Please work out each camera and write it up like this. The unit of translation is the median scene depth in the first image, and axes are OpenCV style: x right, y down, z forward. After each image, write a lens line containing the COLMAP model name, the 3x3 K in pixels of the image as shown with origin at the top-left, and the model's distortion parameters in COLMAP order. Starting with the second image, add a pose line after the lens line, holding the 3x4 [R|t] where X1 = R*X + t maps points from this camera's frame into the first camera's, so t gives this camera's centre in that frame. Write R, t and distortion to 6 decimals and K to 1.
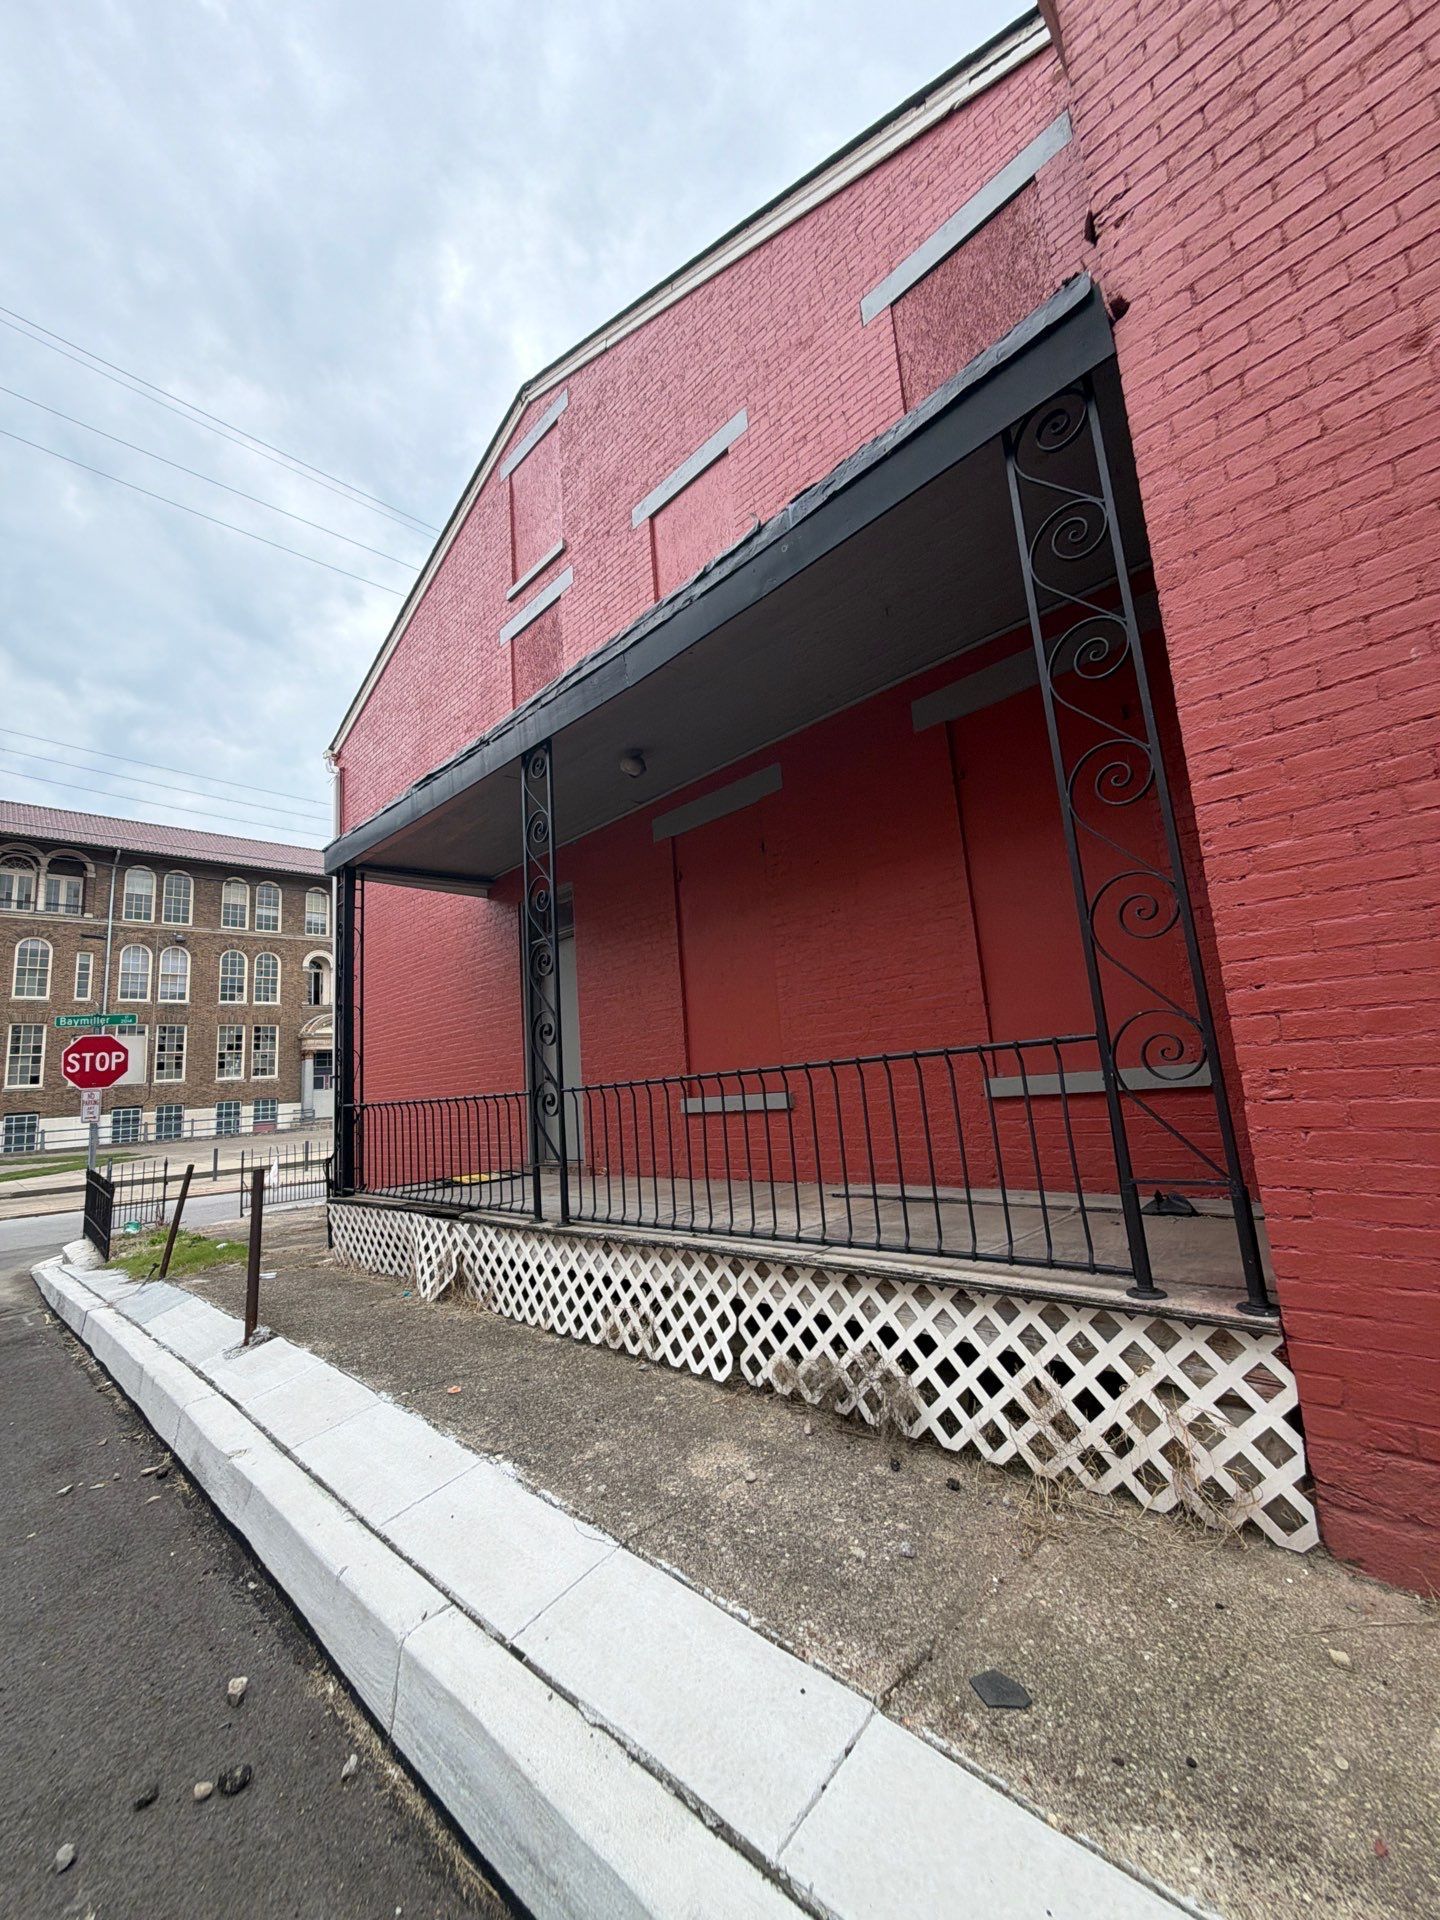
lens RADIAL K [[748.8, 0, 723.1], [0, 748.8, 959.1], [0, 0, 1]] dist [-0.007007, 0.000335]
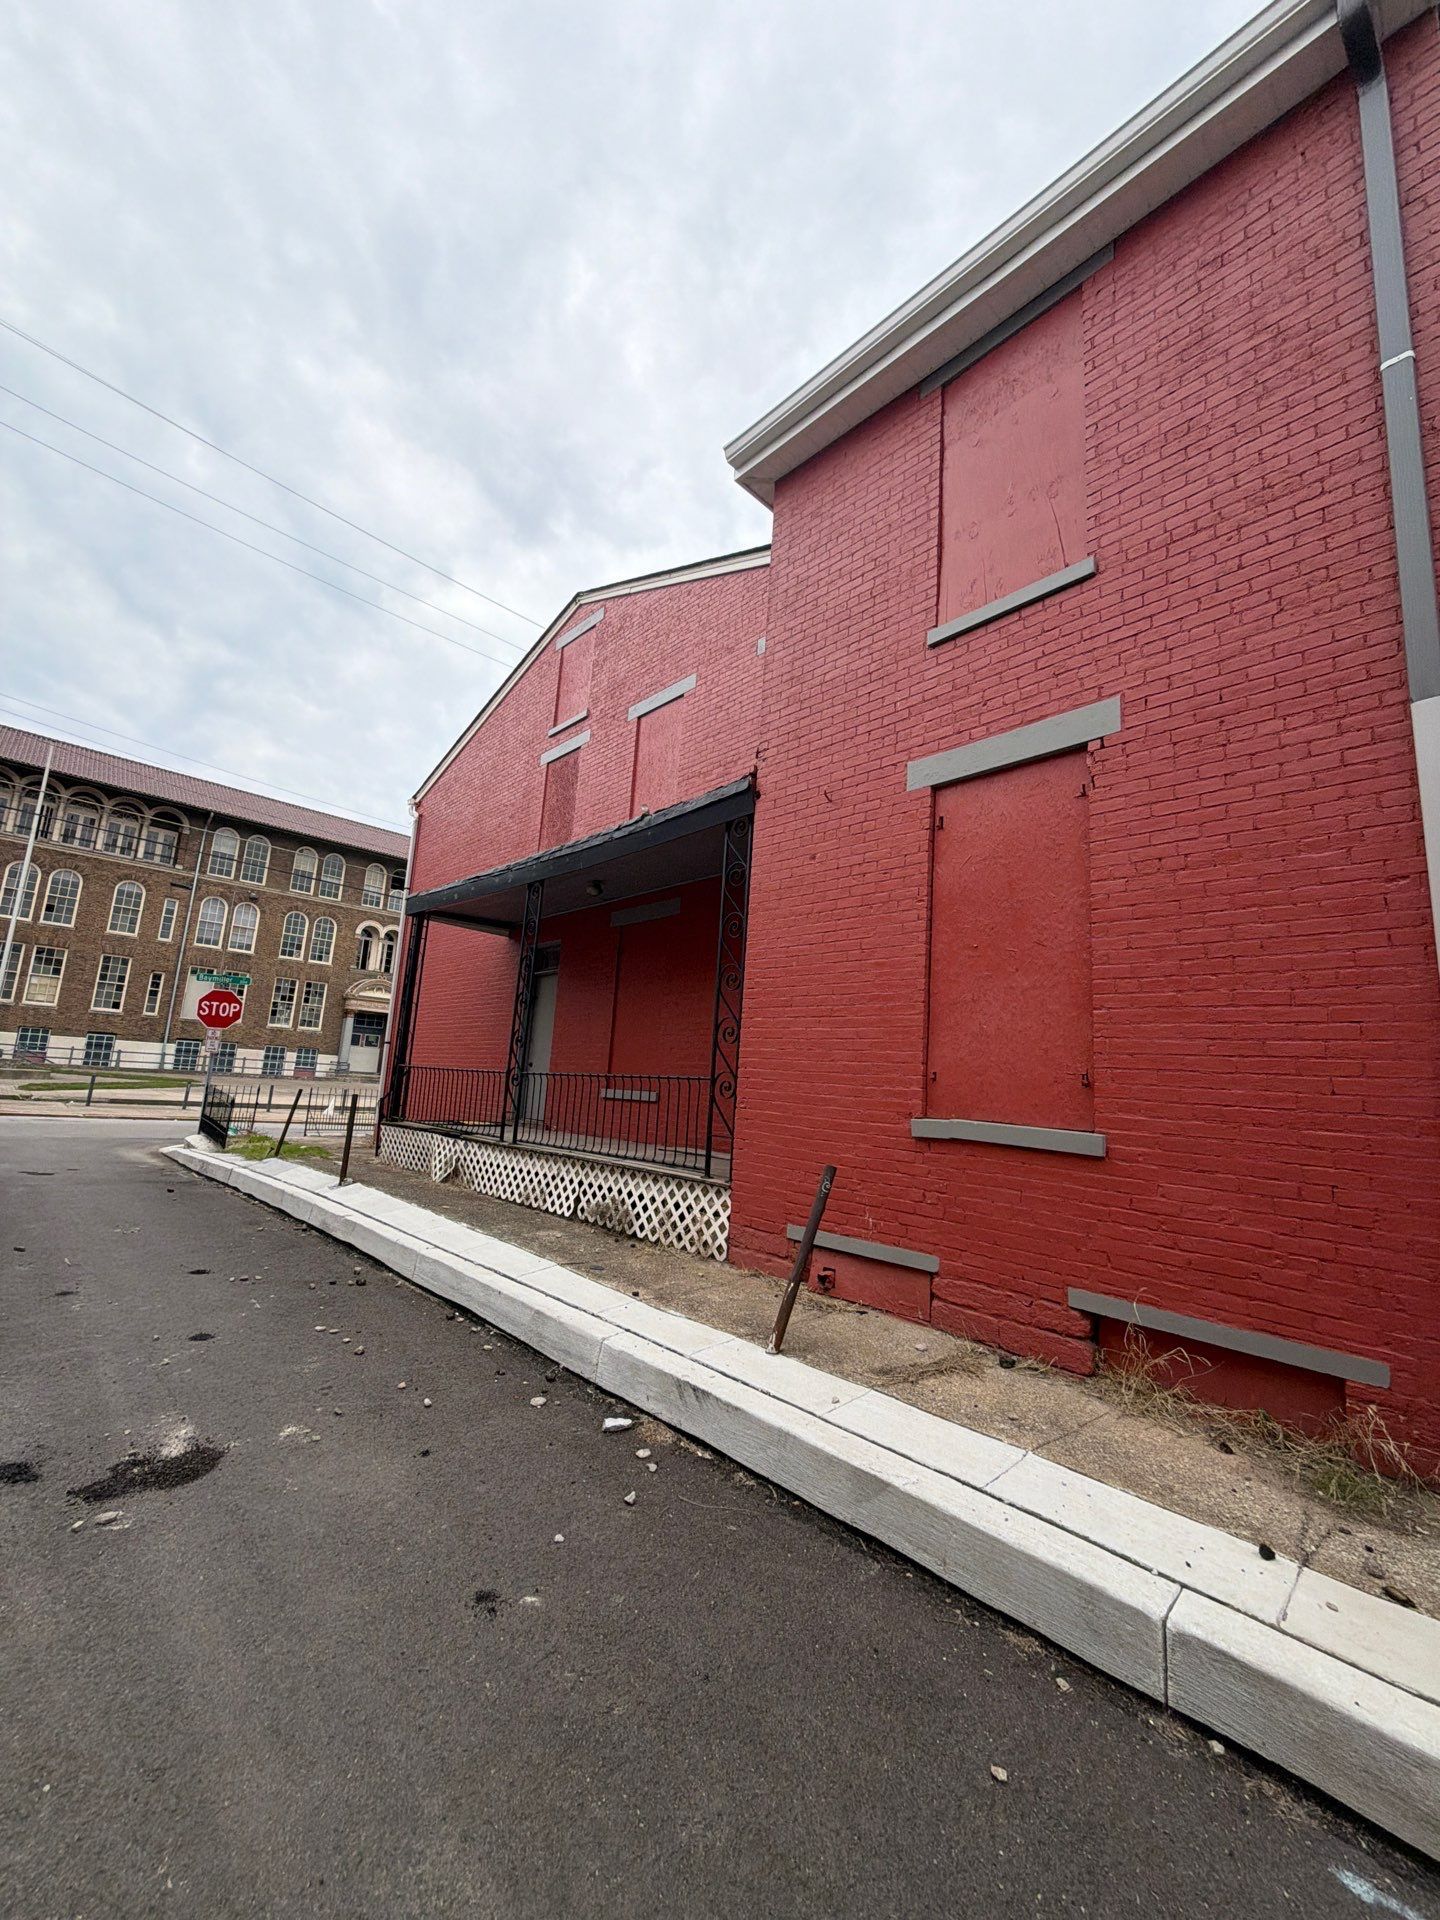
lens RADIAL K [[748.8, 0, 730.0], [0, 748.8, 955.9], [0, 0, 1]] dist [-0.007007, 0.000335]
pose [[0.991242, 0.126370, -0.038341, 0.190495], [-0.126850, 0.991868, -0.010333, -0.092228], [0.036724, 0.015106, 0.999211, -0.486842]]
